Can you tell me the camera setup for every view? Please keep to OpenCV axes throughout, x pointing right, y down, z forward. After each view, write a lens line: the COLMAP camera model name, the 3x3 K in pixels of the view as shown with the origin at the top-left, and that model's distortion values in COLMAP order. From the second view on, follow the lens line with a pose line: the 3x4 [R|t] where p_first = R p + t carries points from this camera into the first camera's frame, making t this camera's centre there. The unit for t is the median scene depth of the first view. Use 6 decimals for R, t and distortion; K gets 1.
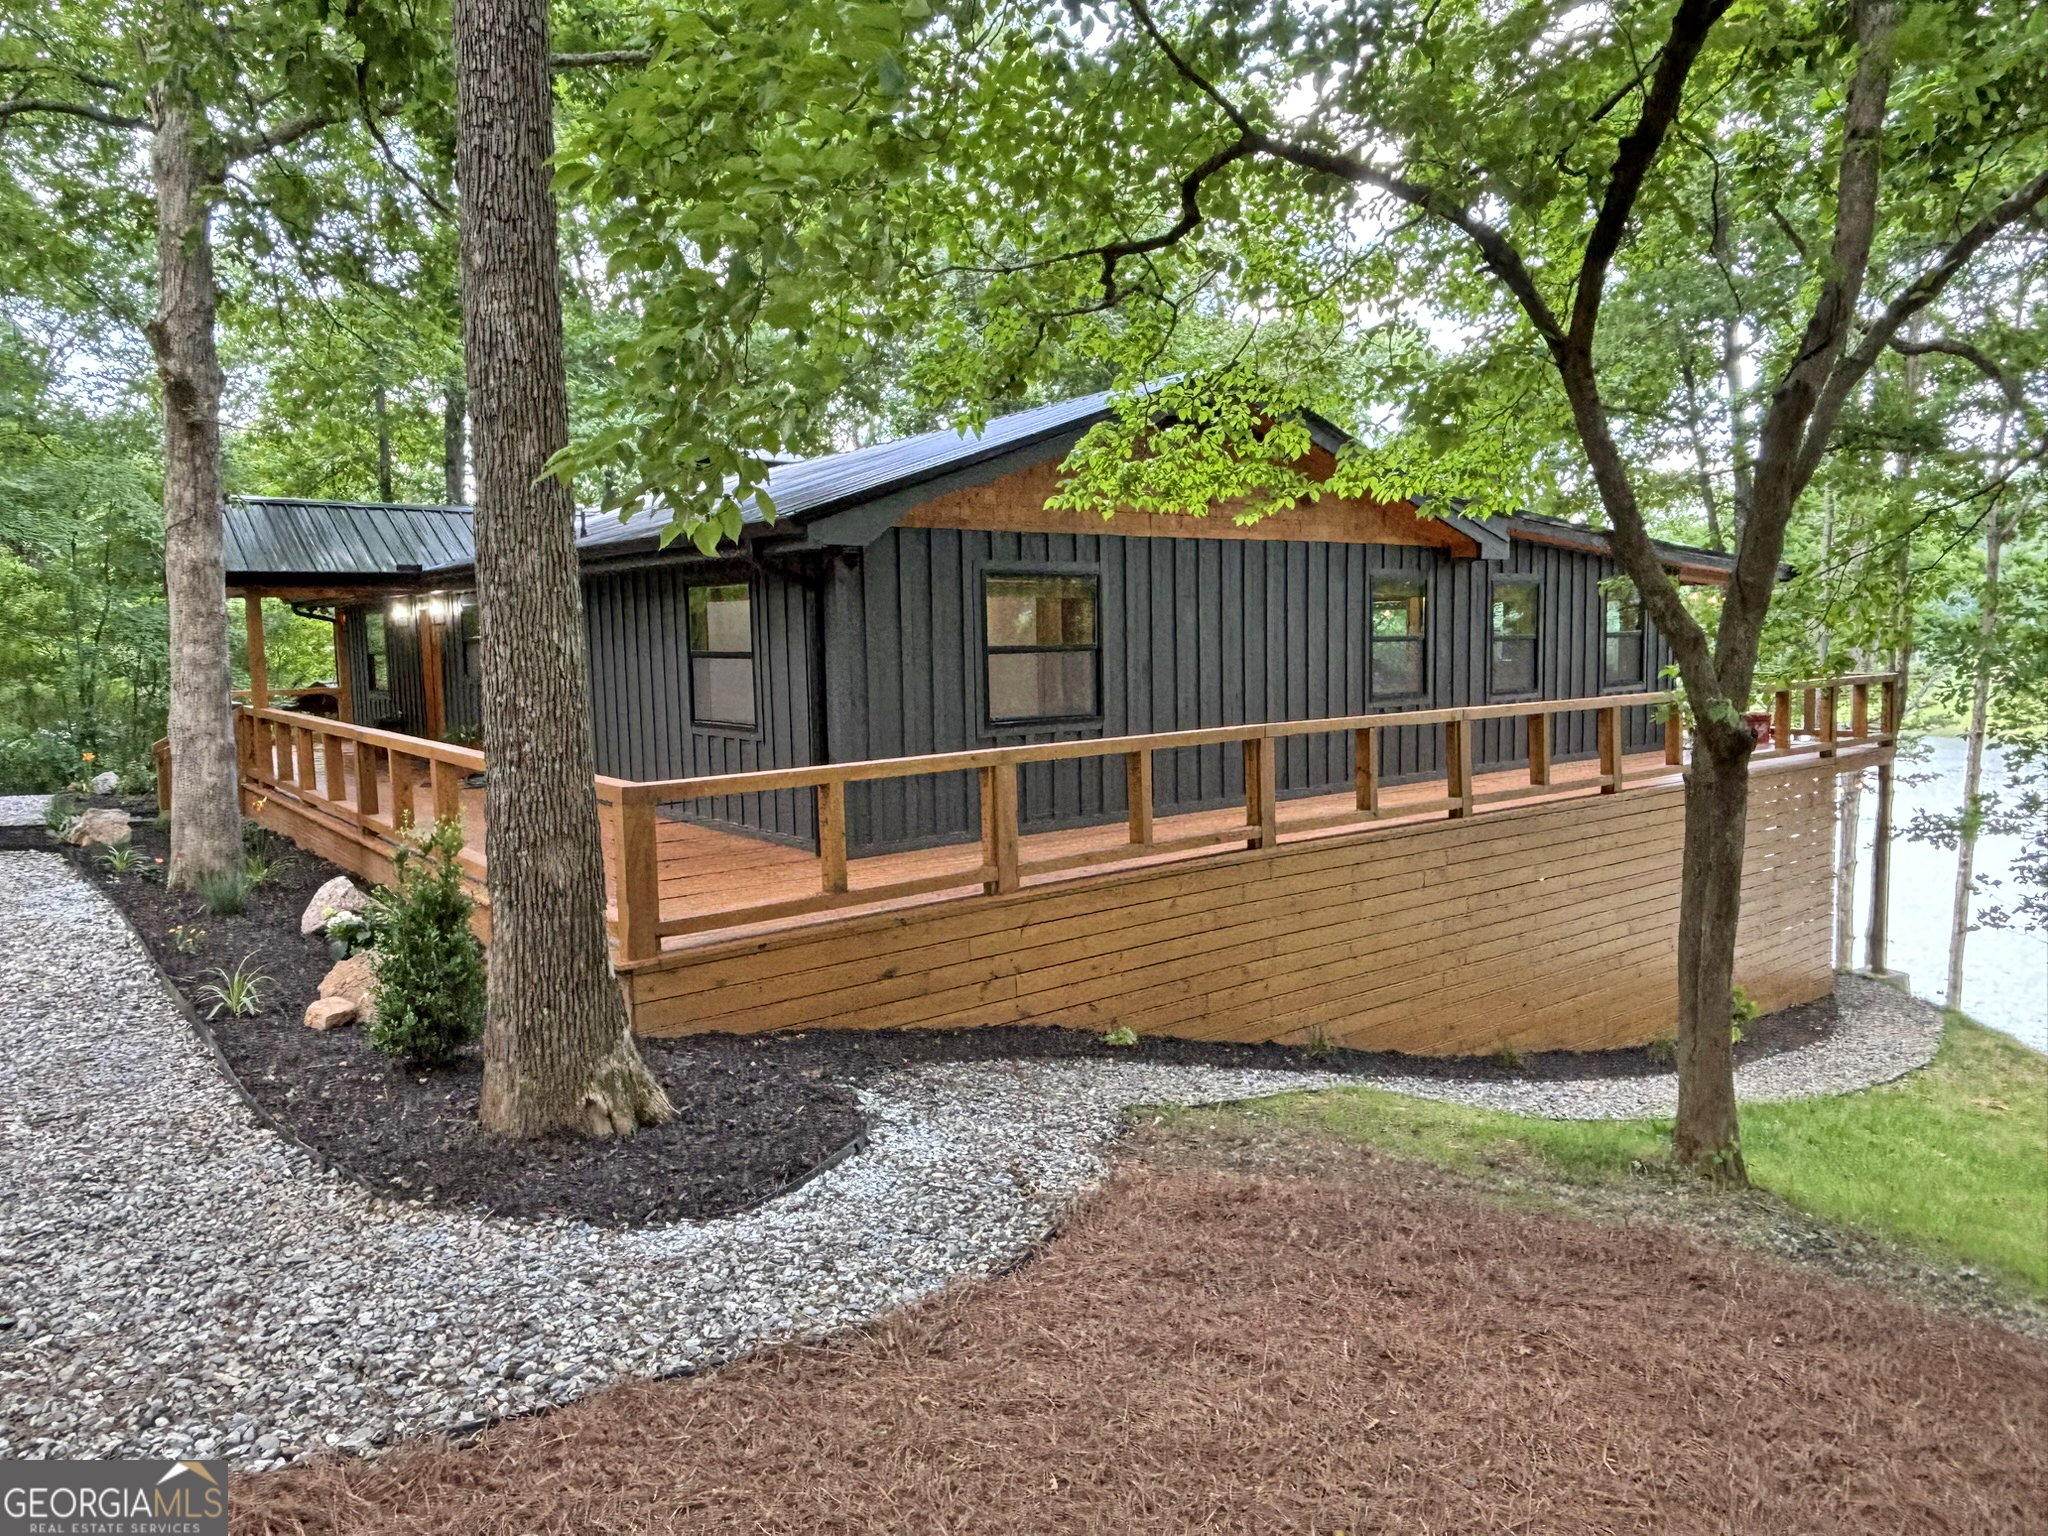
lens RADIAL K [[1386.0, 0, 1024.0], [0, 1386.0, 768.0], [0, 0, 1]] dist [0.025297, -0.046742]
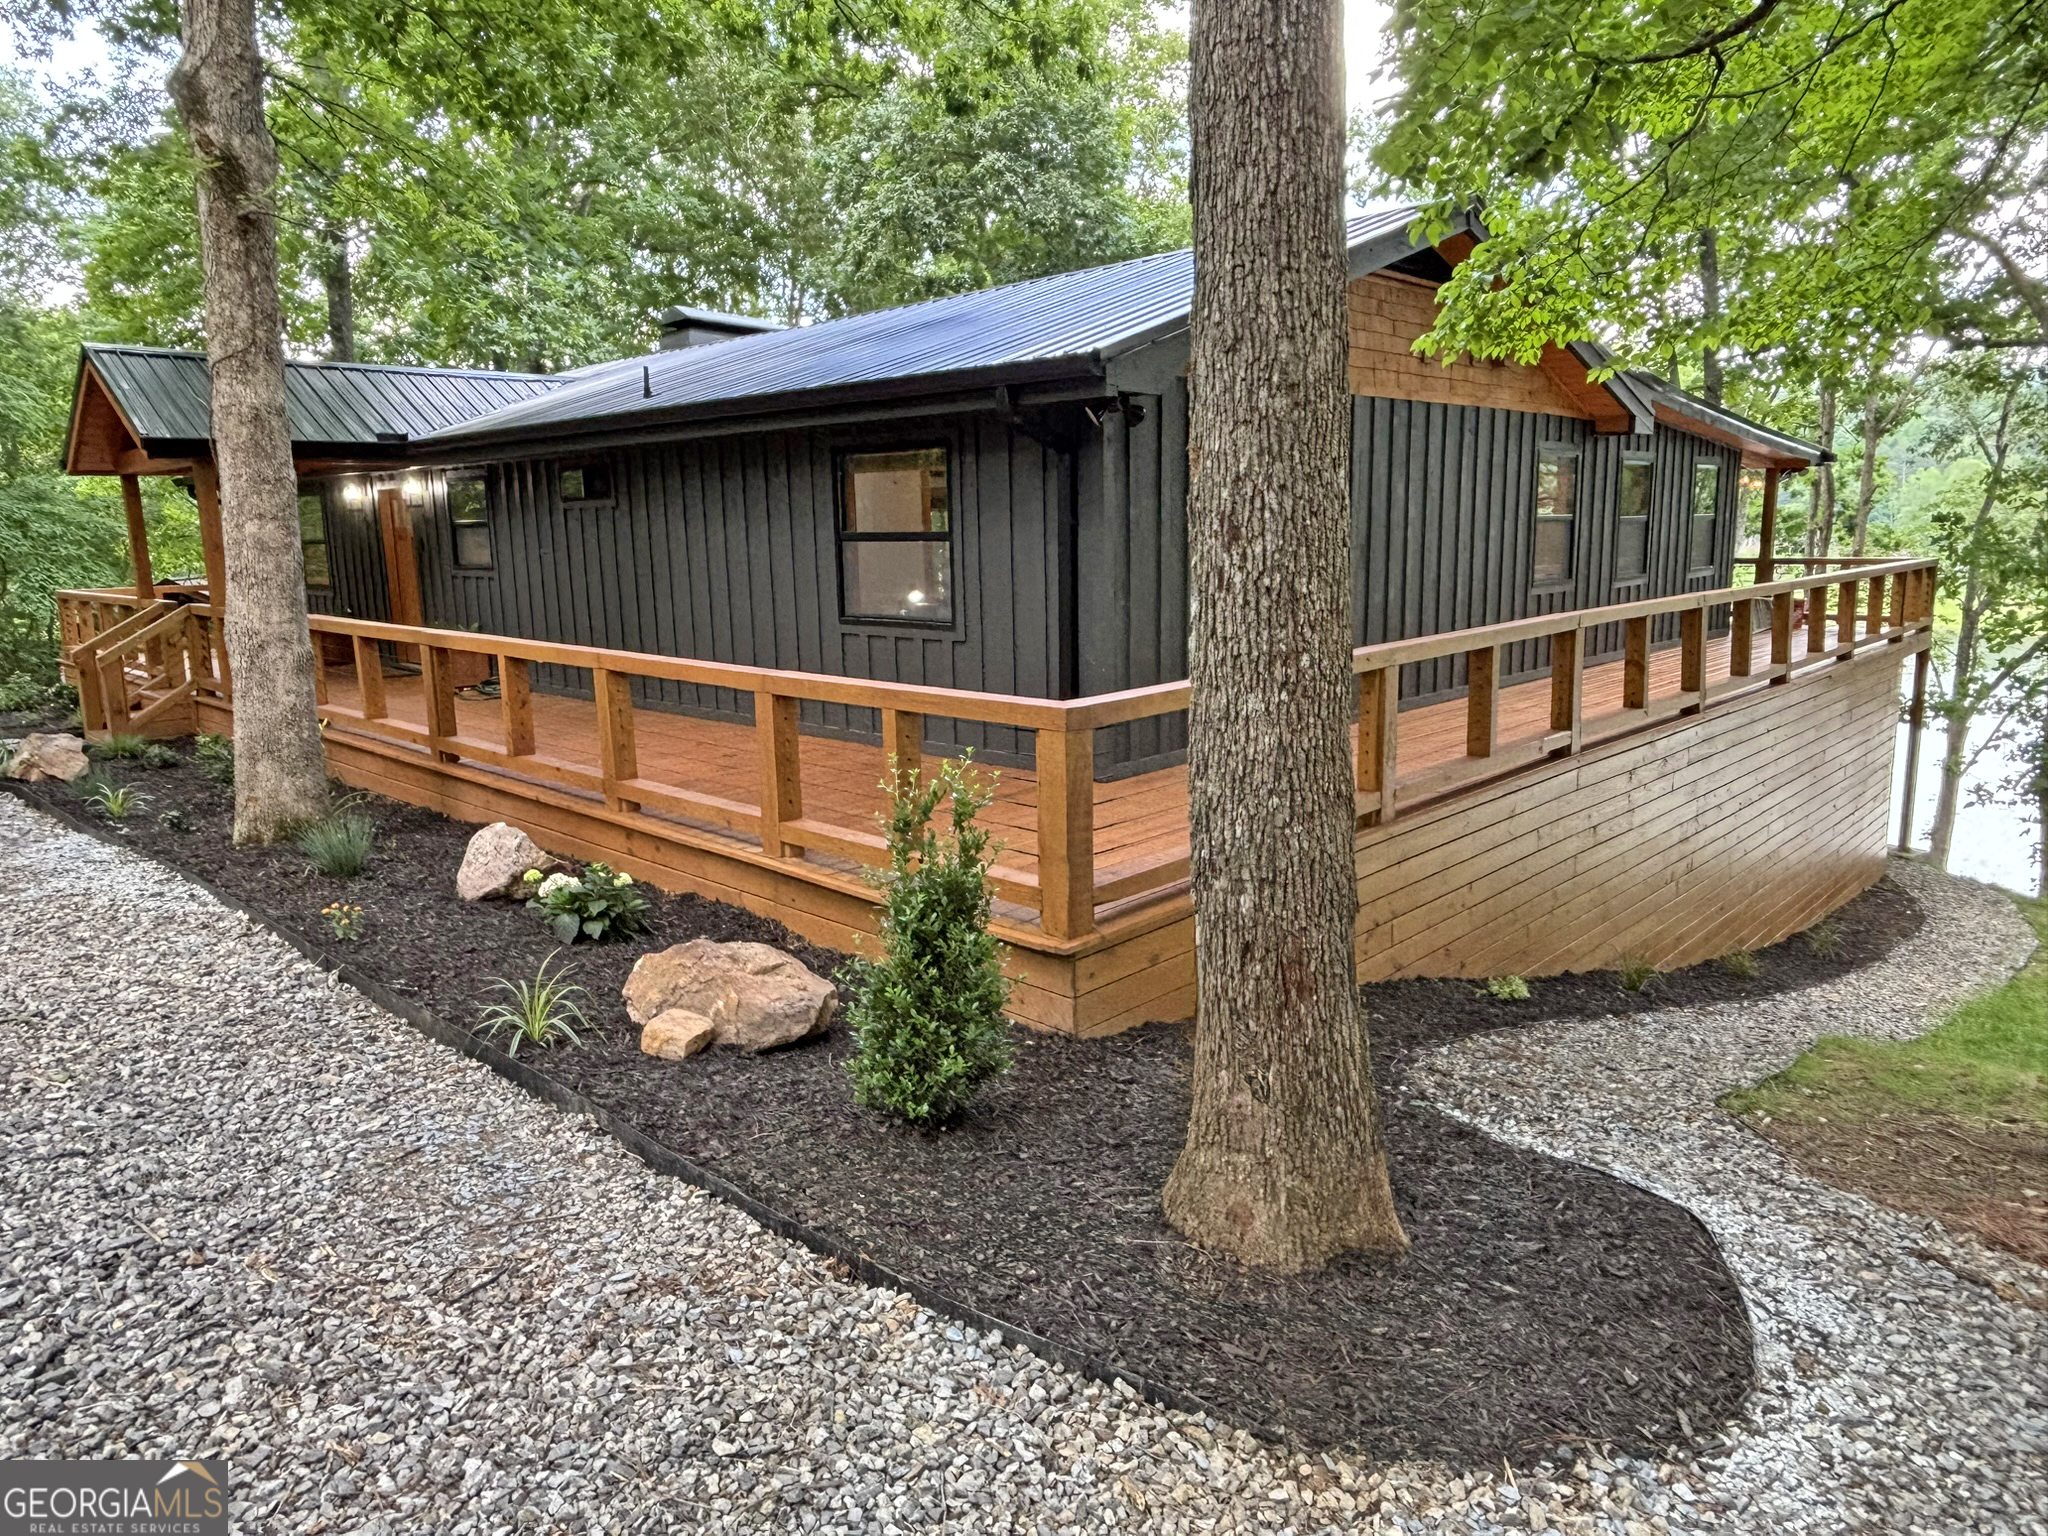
lens RADIAL K [[1329.7, 0, 1024.0], [0, 1329.7, 768.0], [0, 0, 1]] dist [-0.006489, 0.000214]
pose [[0.990293, -0.025657, 0.136604, -0.261708], [0.014361, 0.996442, 0.083048, -0.008326], [-0.138249, -0.080280, 0.987138, 0.201692]]
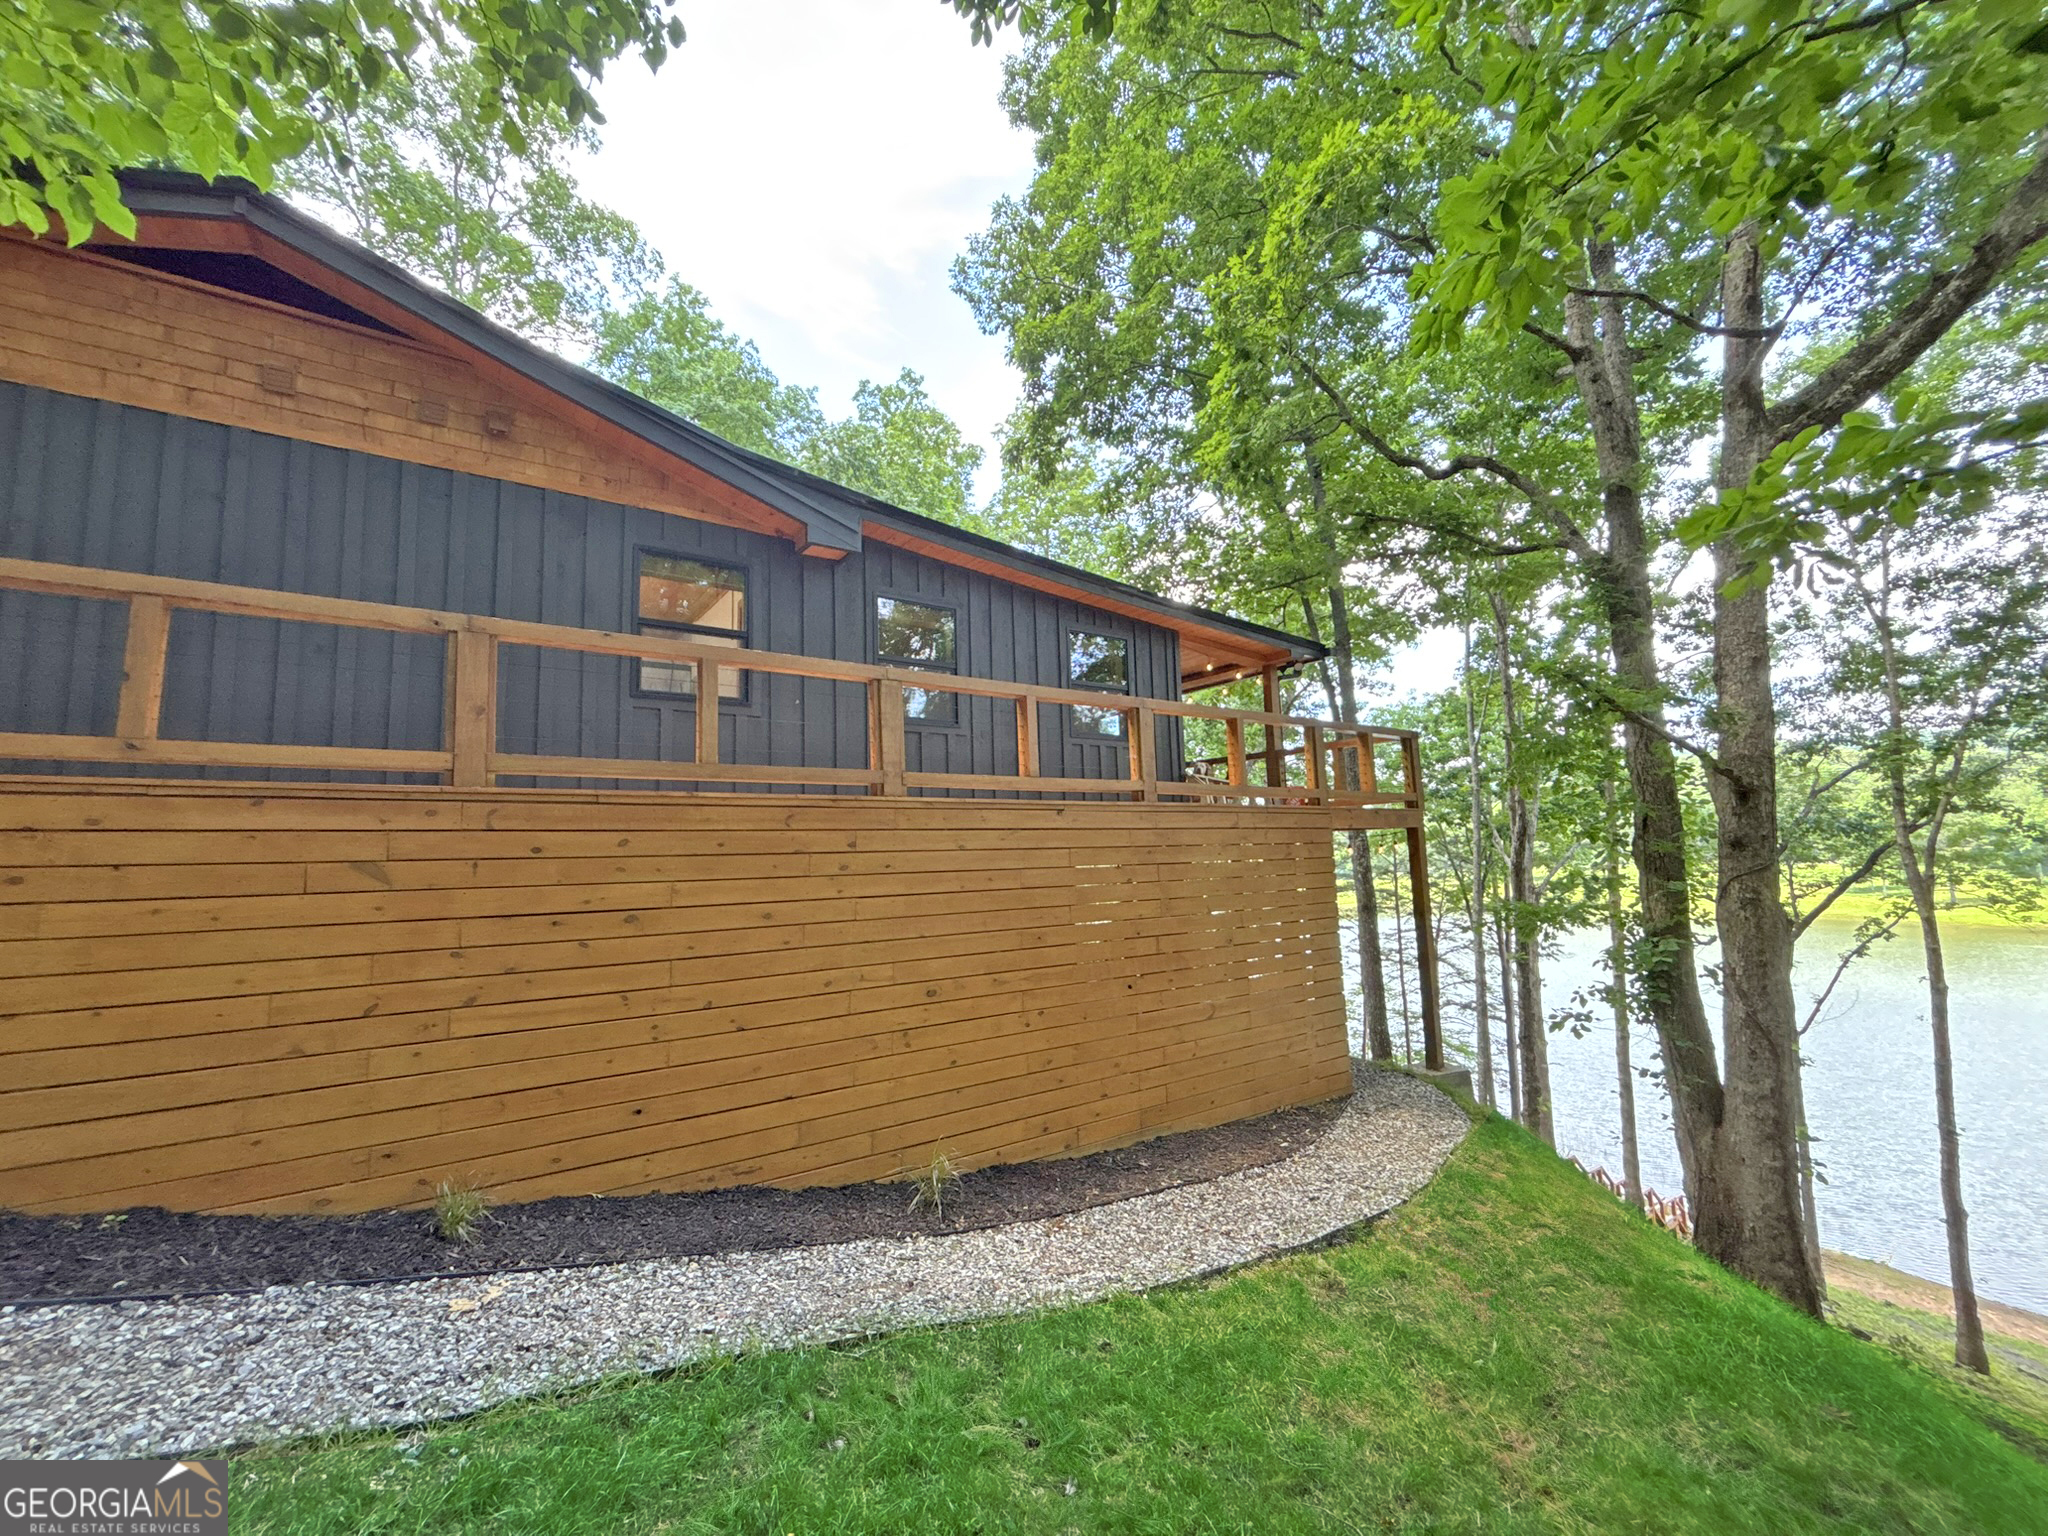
lens RADIAL K [[848.5, 0, 1024.0], [0, 848.5, 768.0], [0, 0, 1]] dist [-0.002283, -0.000341]
pose [[0.998758, 0.002817, -0.049752, 0.614665], [-0.011780, 0.983453, -0.180782, 0.097162], [0.048419, 0.181144, 0.982264, 0.684009]]
